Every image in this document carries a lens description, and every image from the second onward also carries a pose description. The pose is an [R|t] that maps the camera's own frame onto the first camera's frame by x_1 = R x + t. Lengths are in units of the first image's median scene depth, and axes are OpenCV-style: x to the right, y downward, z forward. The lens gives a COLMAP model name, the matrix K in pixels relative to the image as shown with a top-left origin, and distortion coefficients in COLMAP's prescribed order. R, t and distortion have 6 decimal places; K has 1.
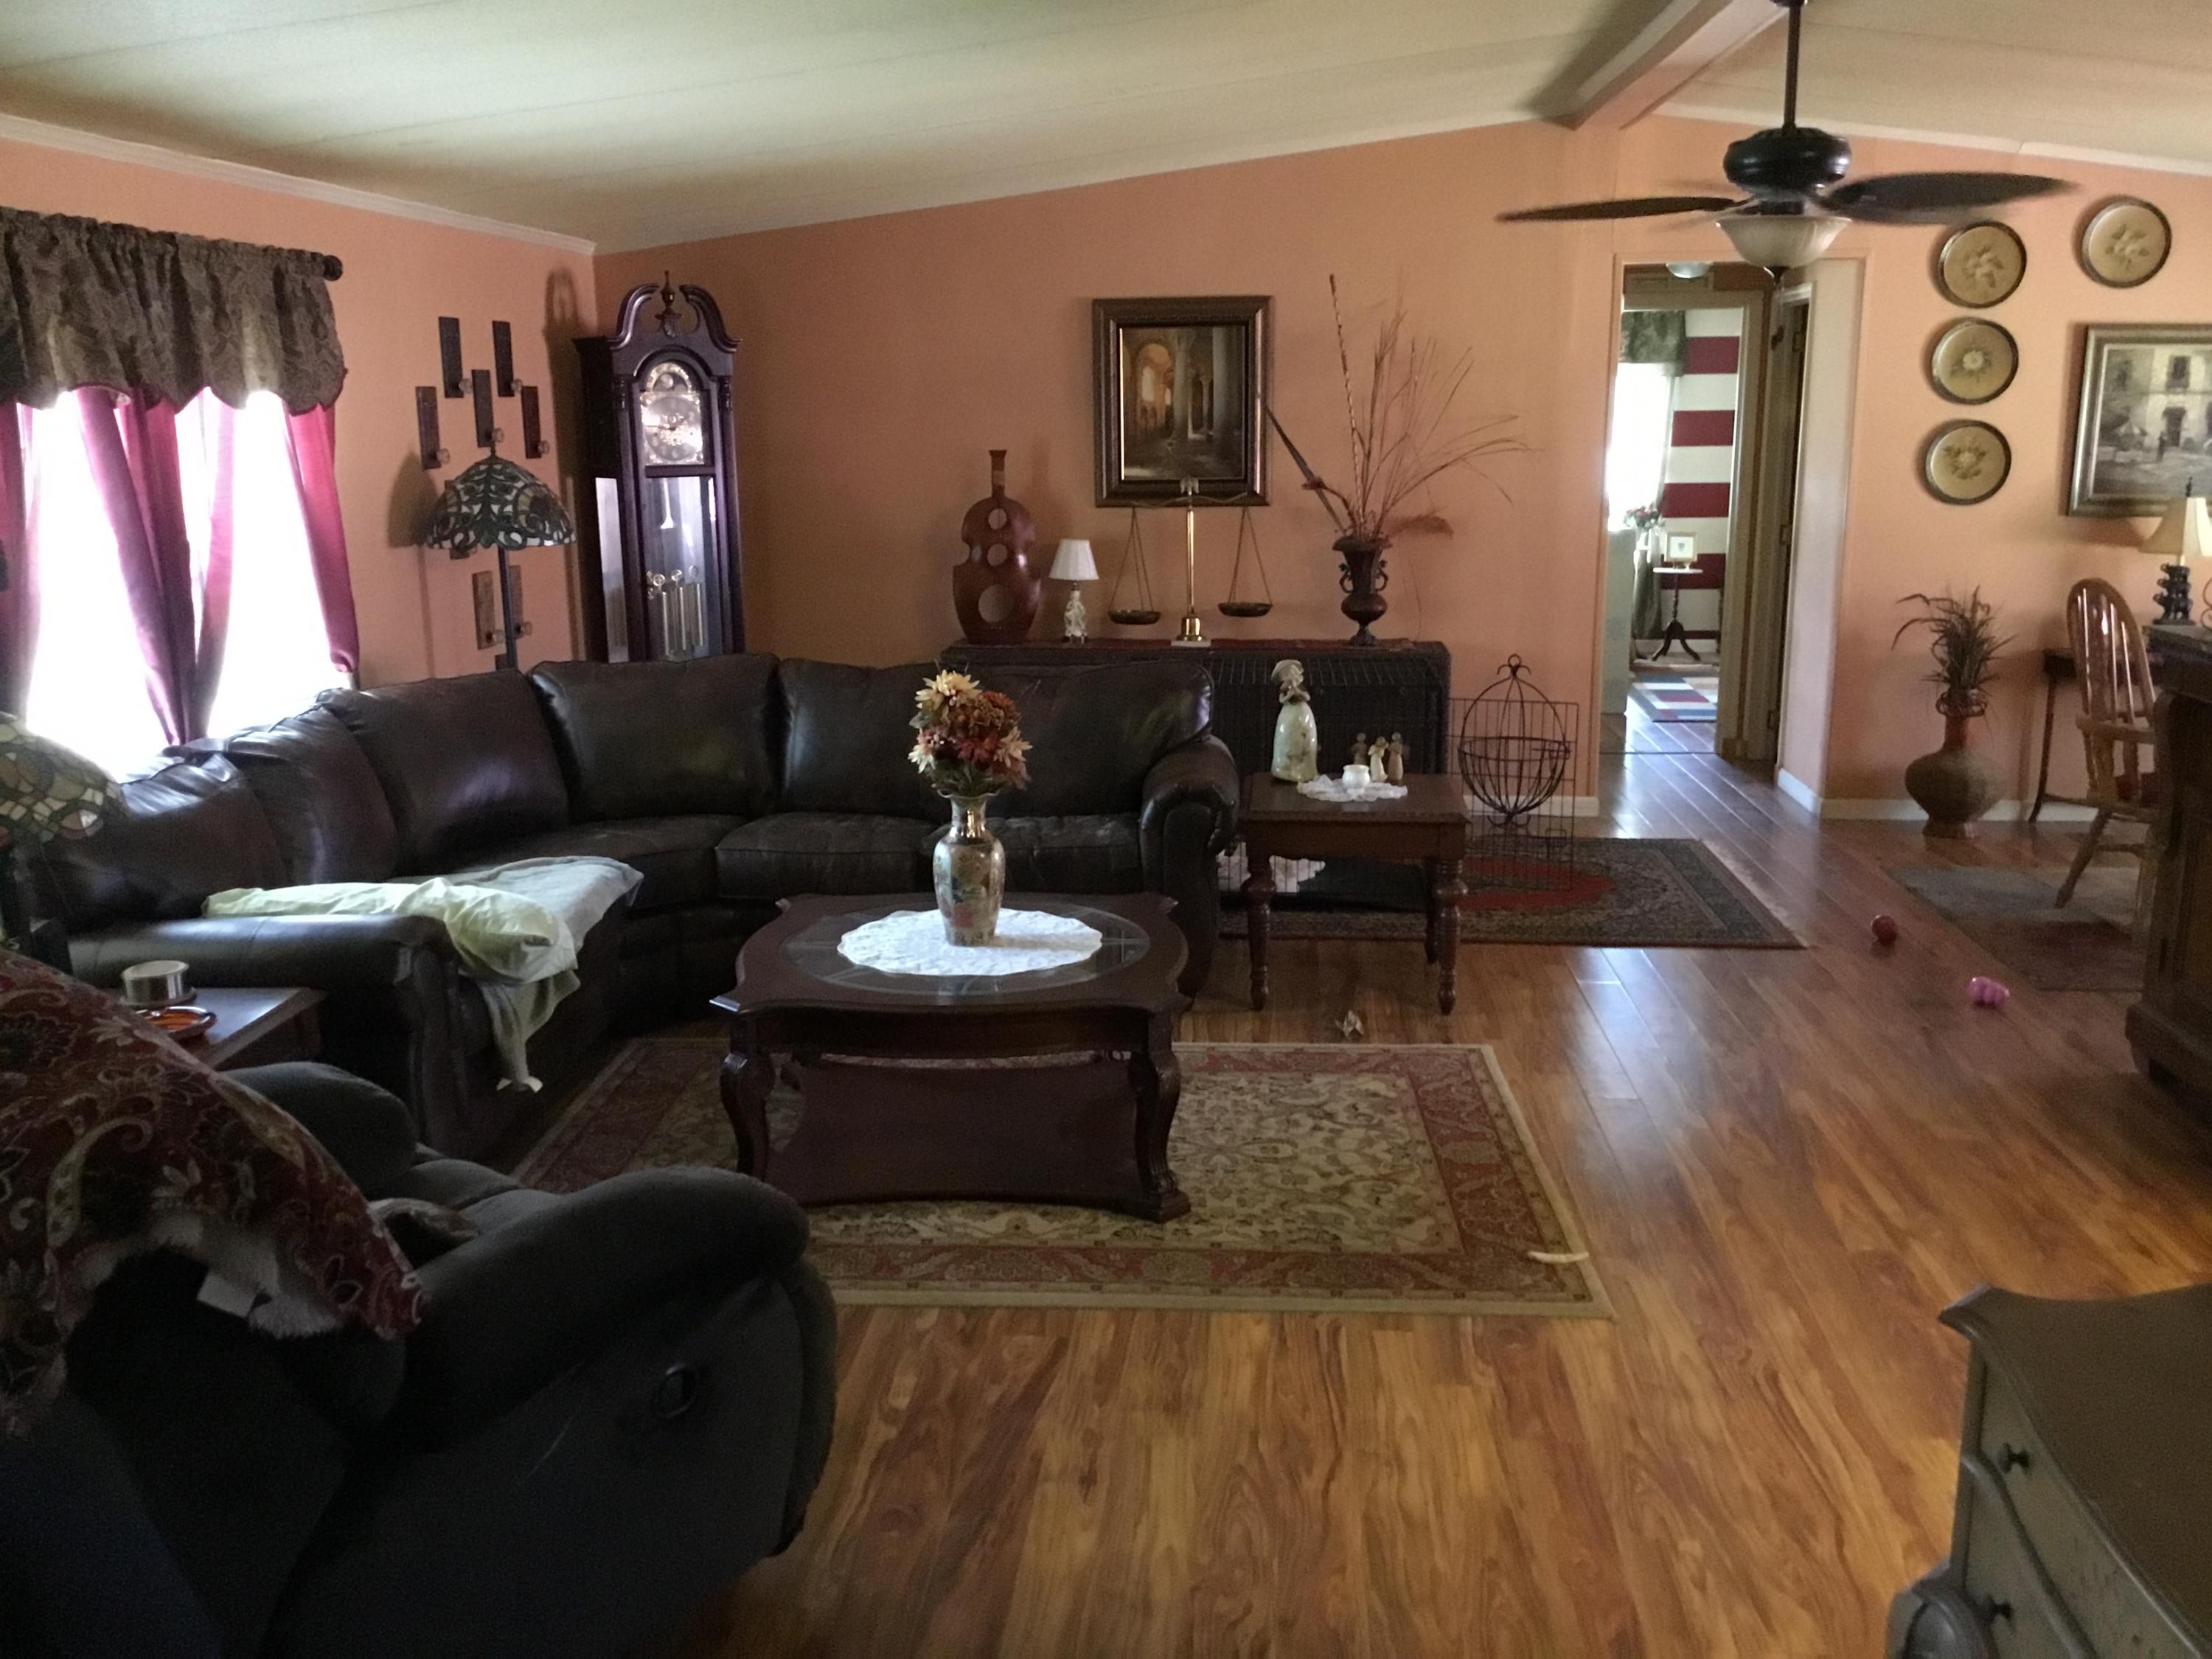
lens RADIAL K [[2016.2, 0, 1102.5], [0, 2016.2, 811.5], [0, 0, 1]] dist [0.033147, 0.000000]
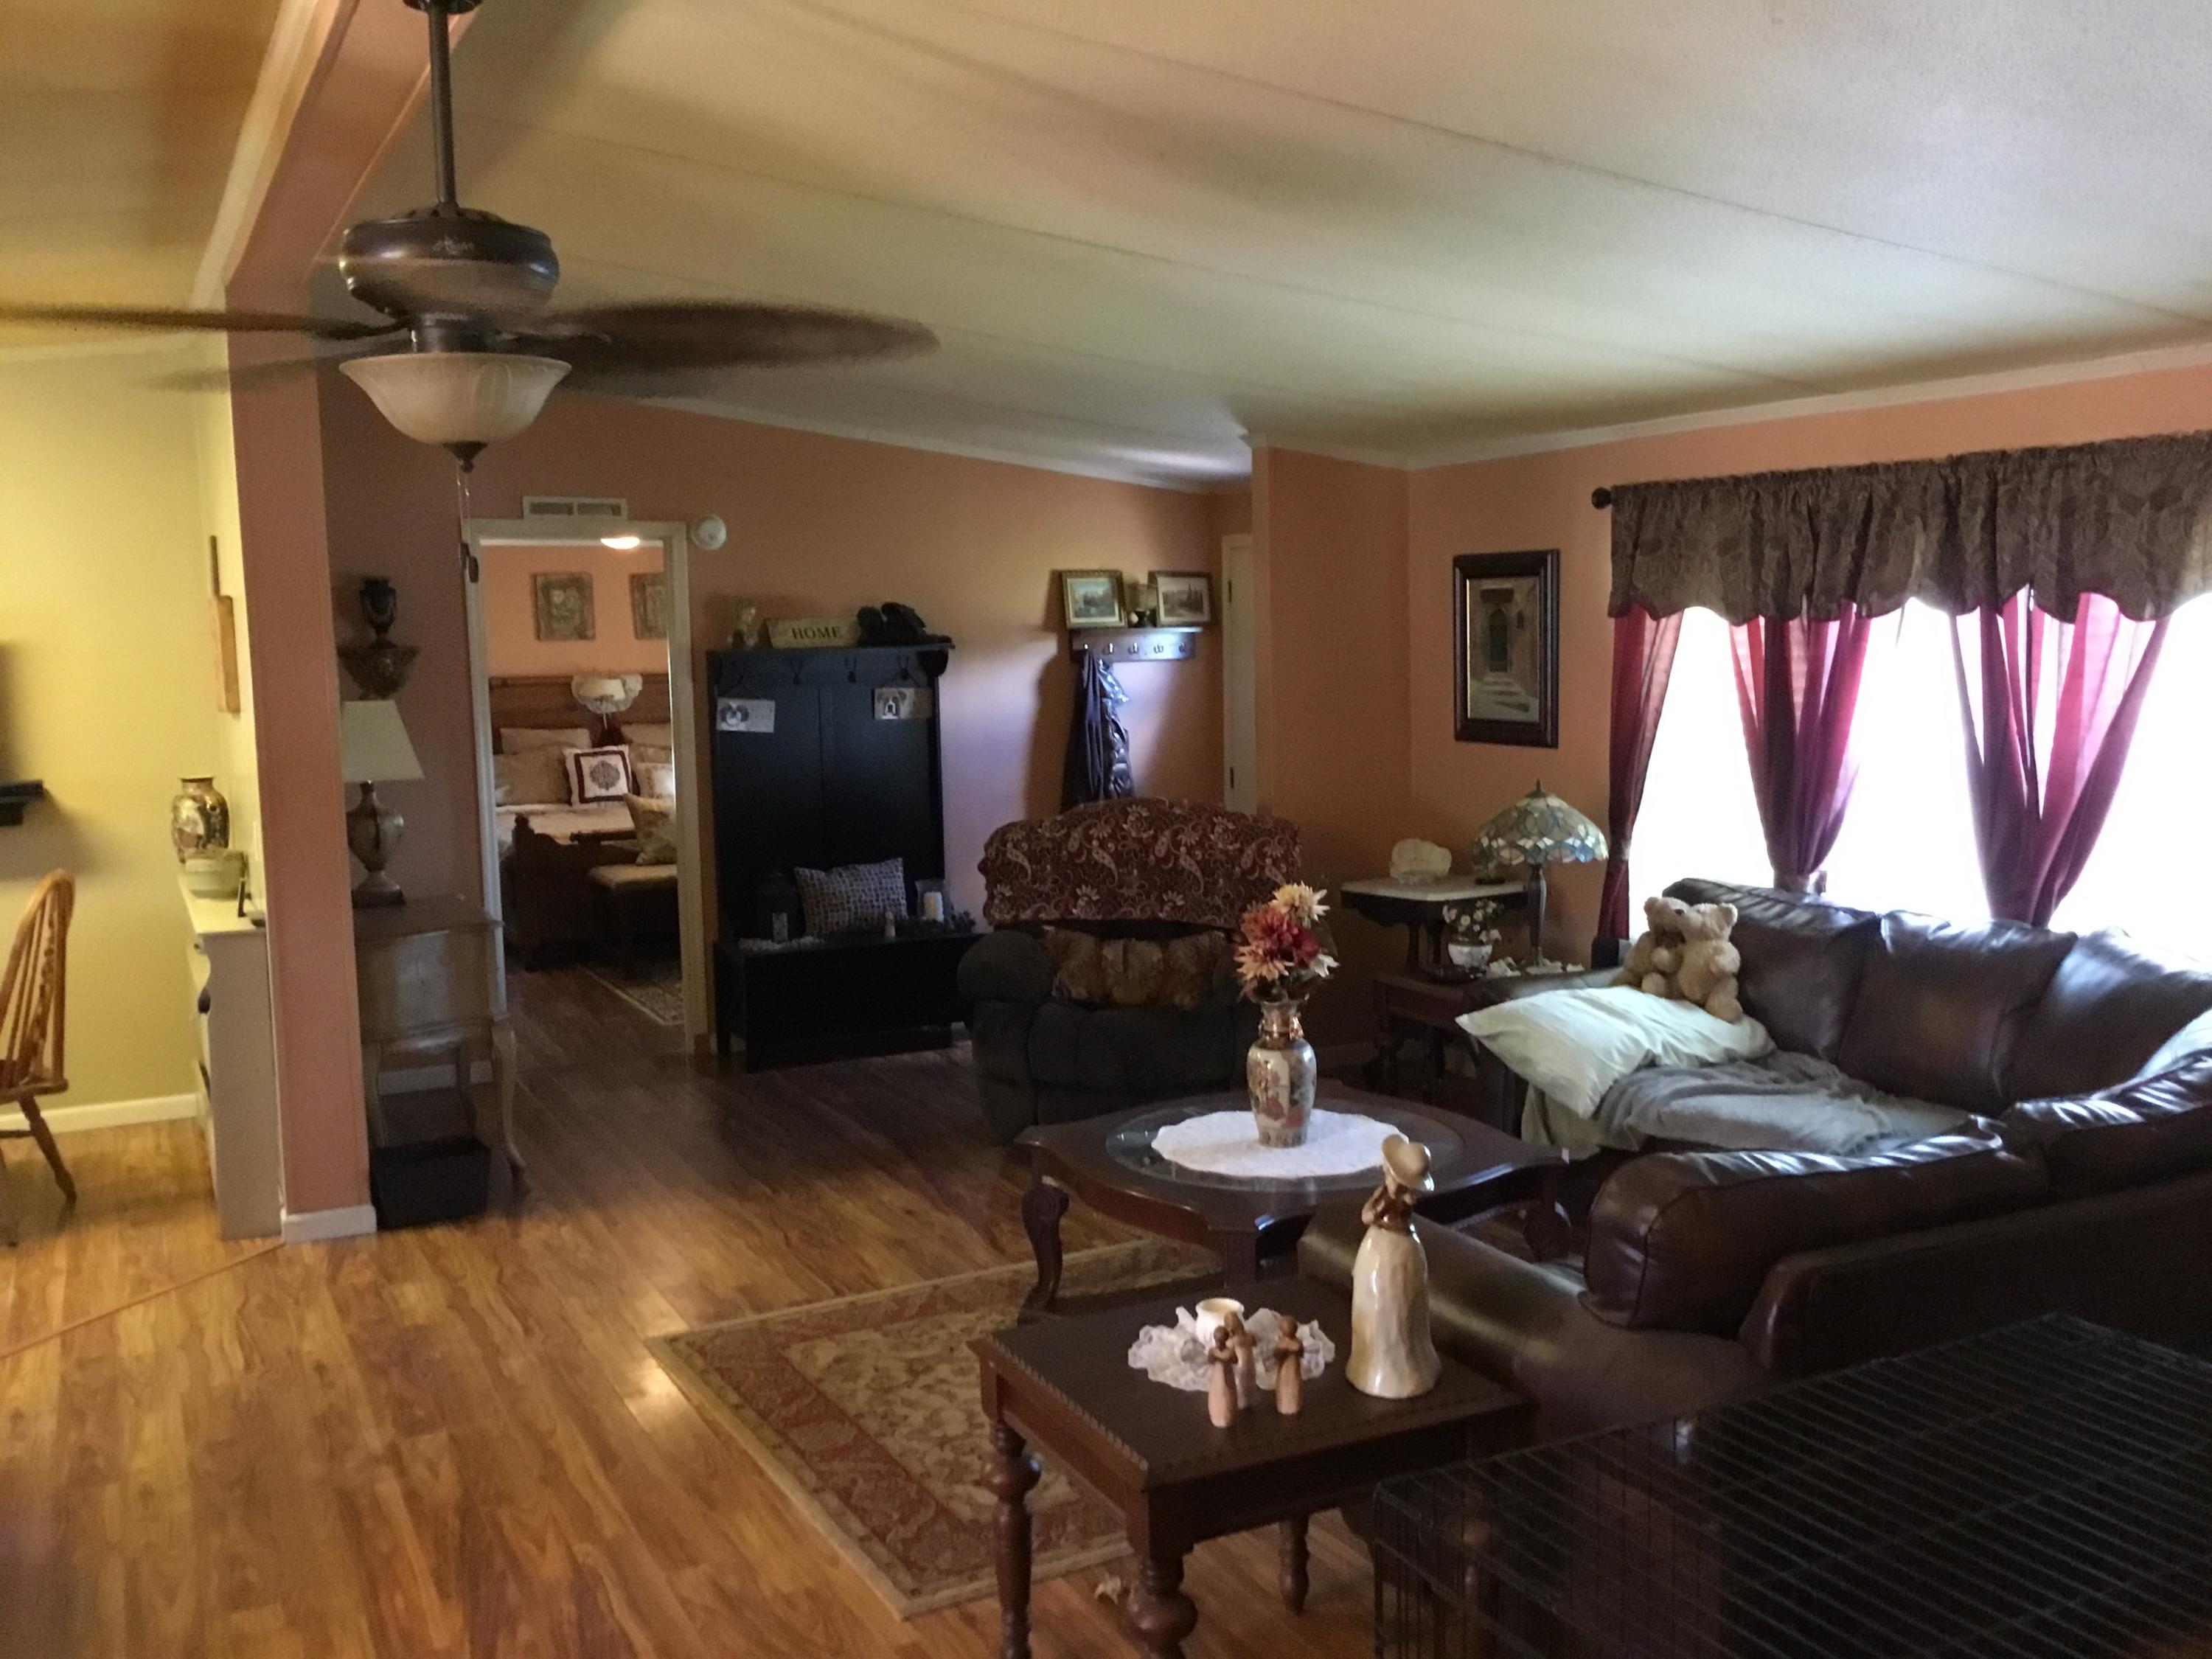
lens RADIAL K [[2016.2, 0, 1188.4], [0, 2016.2, 826.9], [0, 0, 1]] dist [0.033147, 0.000000]
pose [[-0.836009, 0.087075, -0.541763, 0.532312], [-0.081487, 0.956680, 0.279507, -0.385888], [0.542632, 0.277817, -0.792697, 1.777352]]
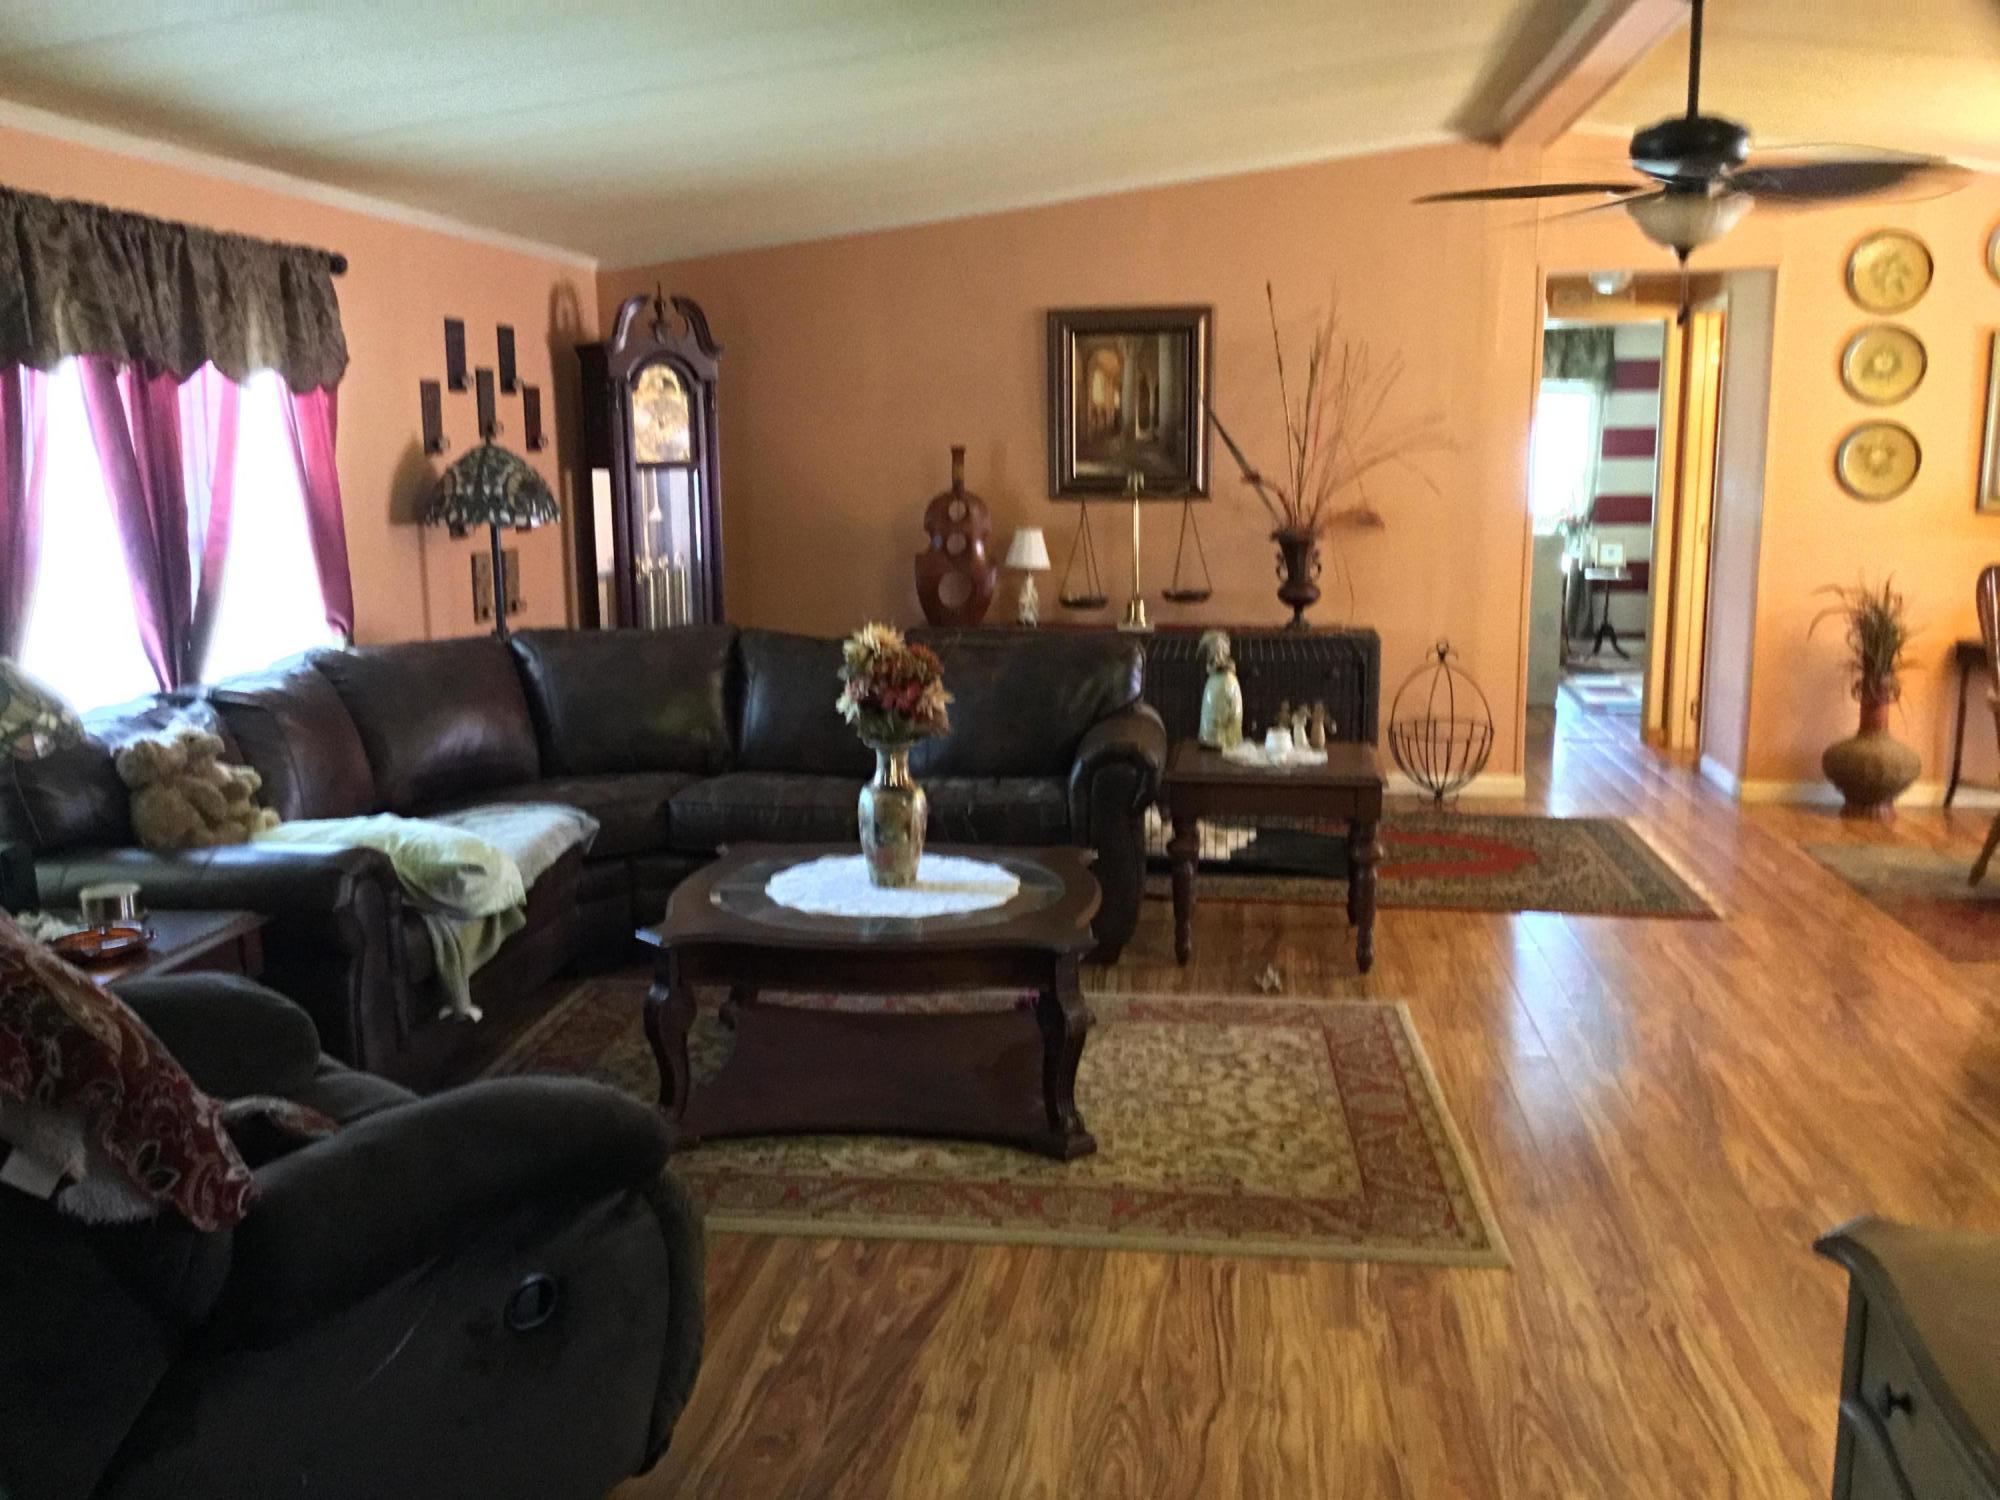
lens RADIAL K [[1823.0, 0, 995.7], [0, 1823.0, 706.2], [0, 0, 1]] dist [0.033147, 0.000000]
pose [[0.998437, 0.012645, -0.054437, 0.037359], [-0.015849, 0.998142, -0.058836, 0.026624], [0.053592, 0.059607, 0.996782, 0.059302]]
